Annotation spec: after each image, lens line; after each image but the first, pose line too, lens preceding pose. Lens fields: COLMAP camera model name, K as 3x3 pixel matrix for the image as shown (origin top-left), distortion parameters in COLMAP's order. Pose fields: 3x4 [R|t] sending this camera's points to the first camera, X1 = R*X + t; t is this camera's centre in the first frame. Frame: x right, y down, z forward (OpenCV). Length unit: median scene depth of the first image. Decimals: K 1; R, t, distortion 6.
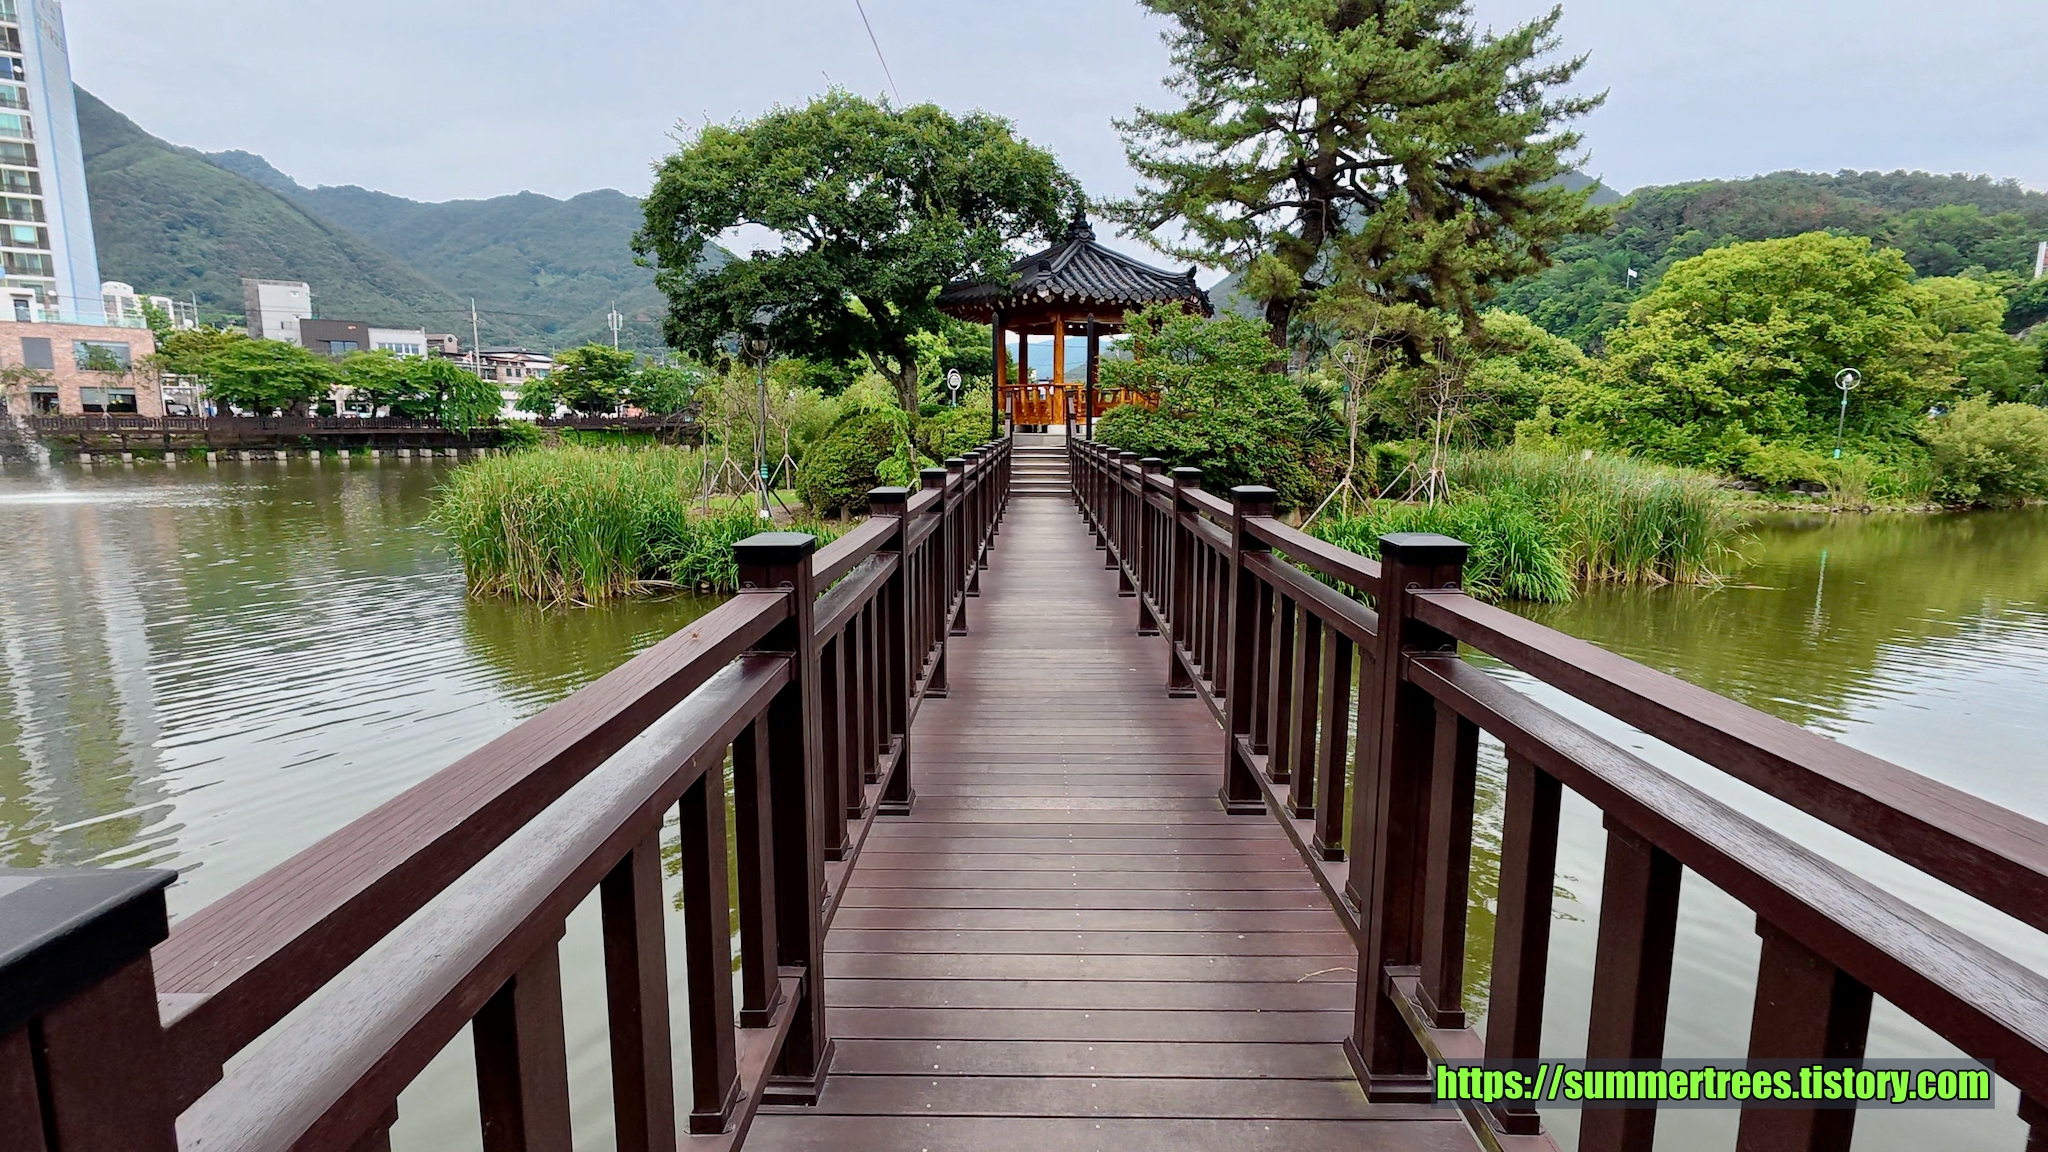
lens RADIAL K [[944.8, 0, 1024.1], [0, 944.8, 568.6], [0, 0, 1]] dist [0.001146, 0.000023]
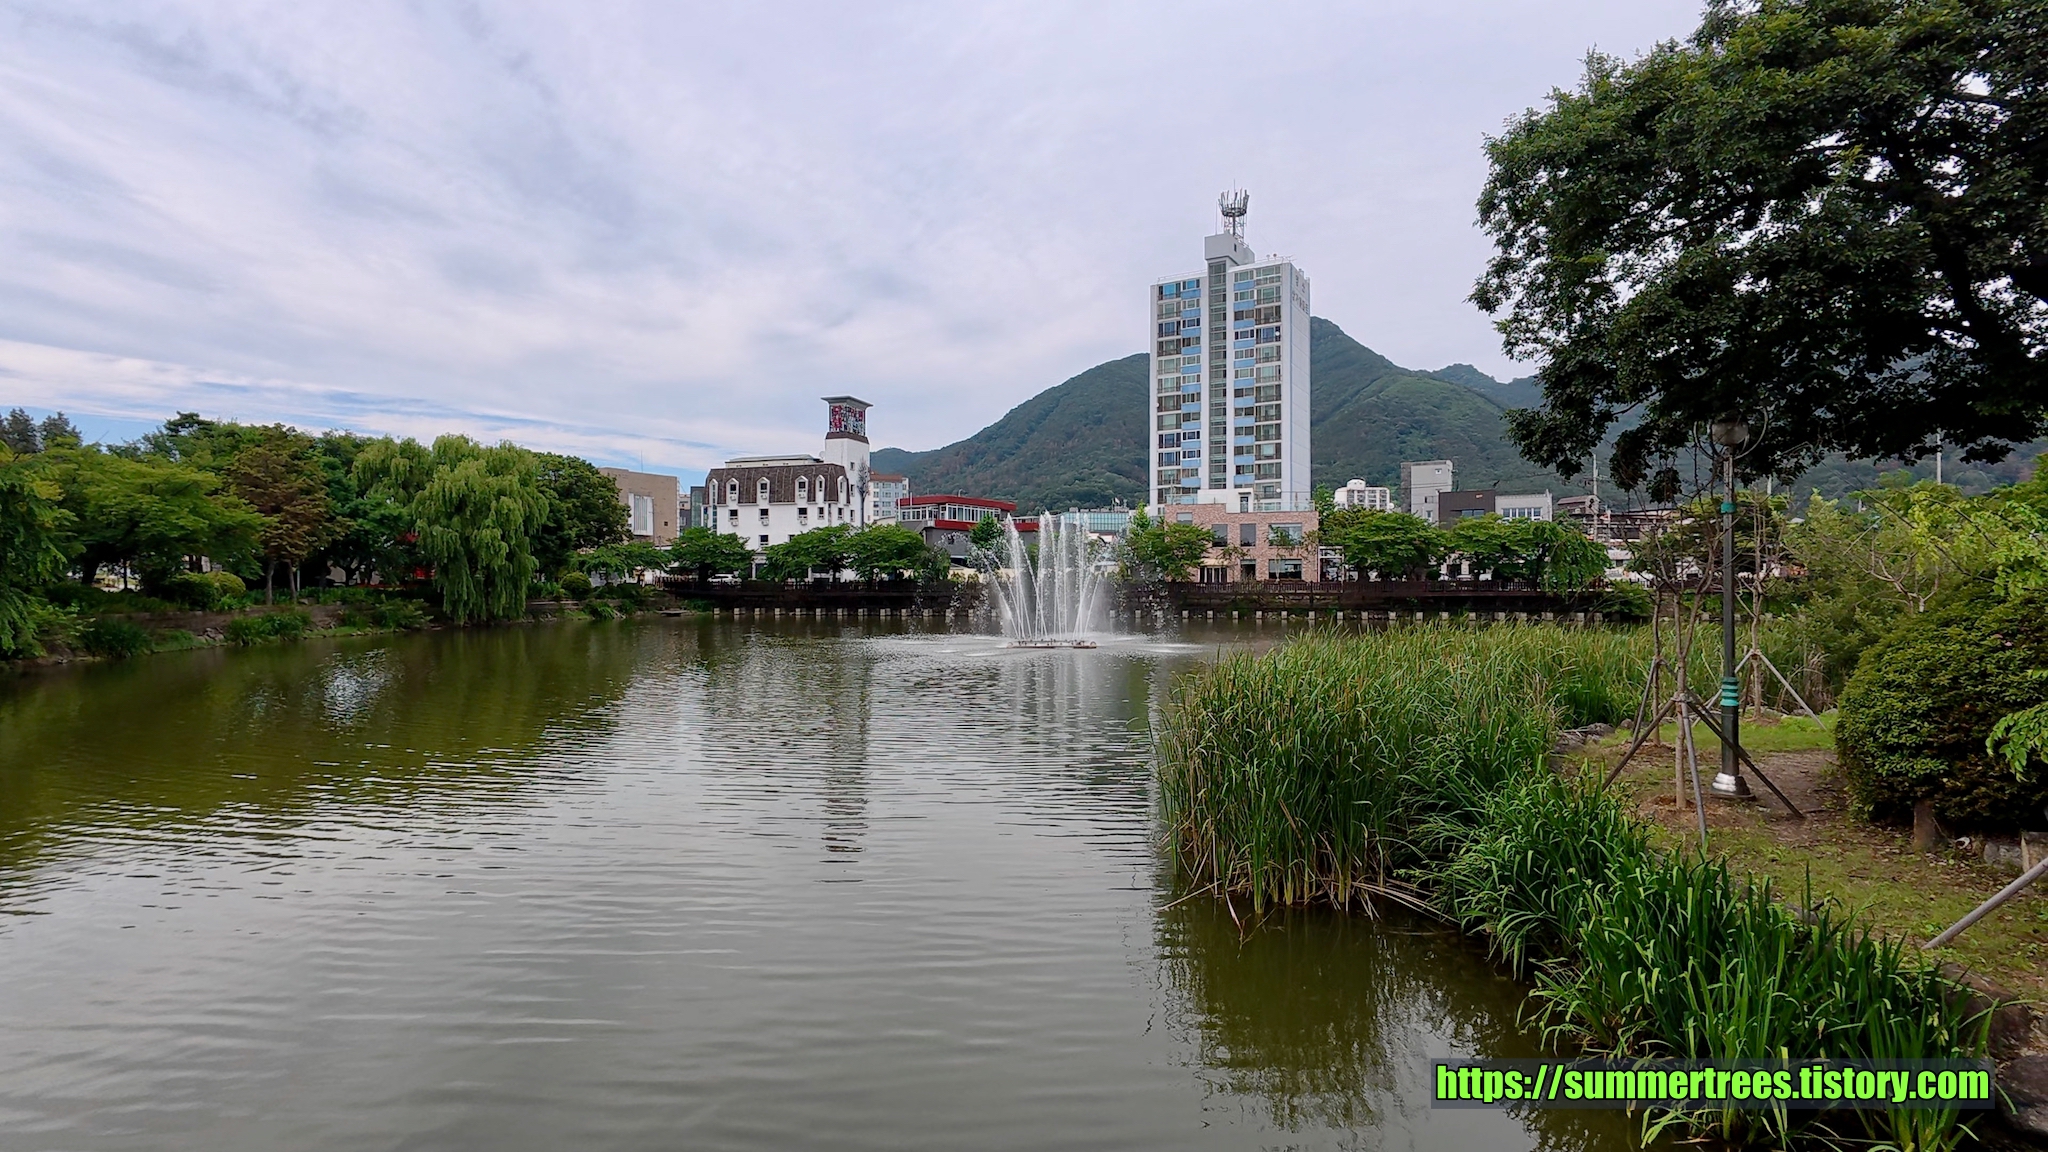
lens RADIAL K [[944.8, 0, 1021.4], [0, 944.8, 588.8], [0, 0, 1]] dist [0.001146, 0.000023]
pose [[0.452365, -0.000974, -0.891833, -0.002469], [-0.130602, 0.989146, -0.067325, -0.018790], [0.882218, 0.146931, 0.447328, 0.115156]]
